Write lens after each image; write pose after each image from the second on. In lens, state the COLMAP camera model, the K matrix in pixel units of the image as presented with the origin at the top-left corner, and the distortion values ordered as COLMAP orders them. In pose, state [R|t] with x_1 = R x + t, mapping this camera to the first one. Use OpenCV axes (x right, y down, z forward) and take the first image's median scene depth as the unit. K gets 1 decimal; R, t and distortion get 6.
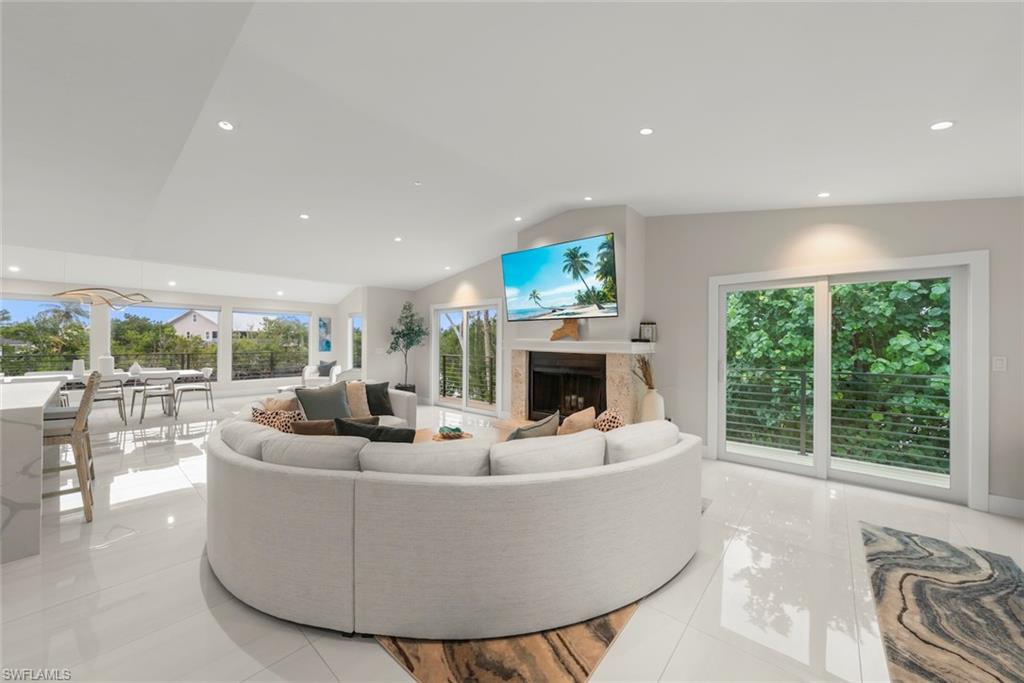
lens RADIAL K [[373.2, 0, 511.0], [0, 373.2, 340.5], [0, 0, 1]] dist [0.000373, -0.000139]
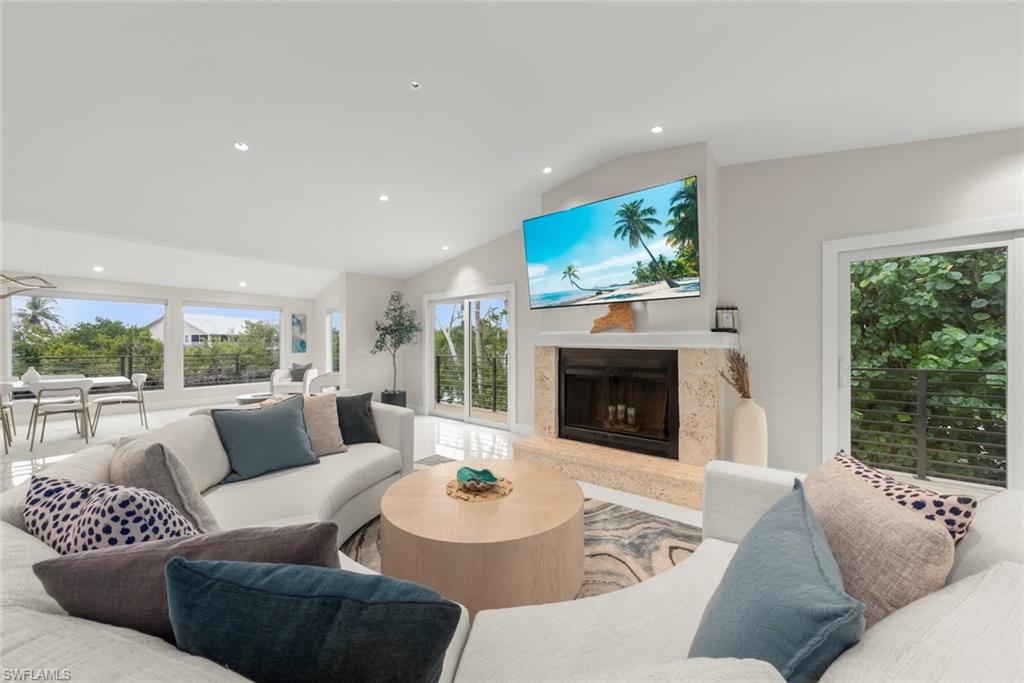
lens RADIAL K [[373.2, 0, 515.2], [0, 373.2, 343.3], [0, 0, 1]] dist [0.000373, -0.000139]
pose [[0.998990, -0.007487, 0.044315, -0.059119], [0.007279, 0.999962, 0.004849, 0.011653], [-0.044350, -0.004521, 0.999006, 0.189374]]
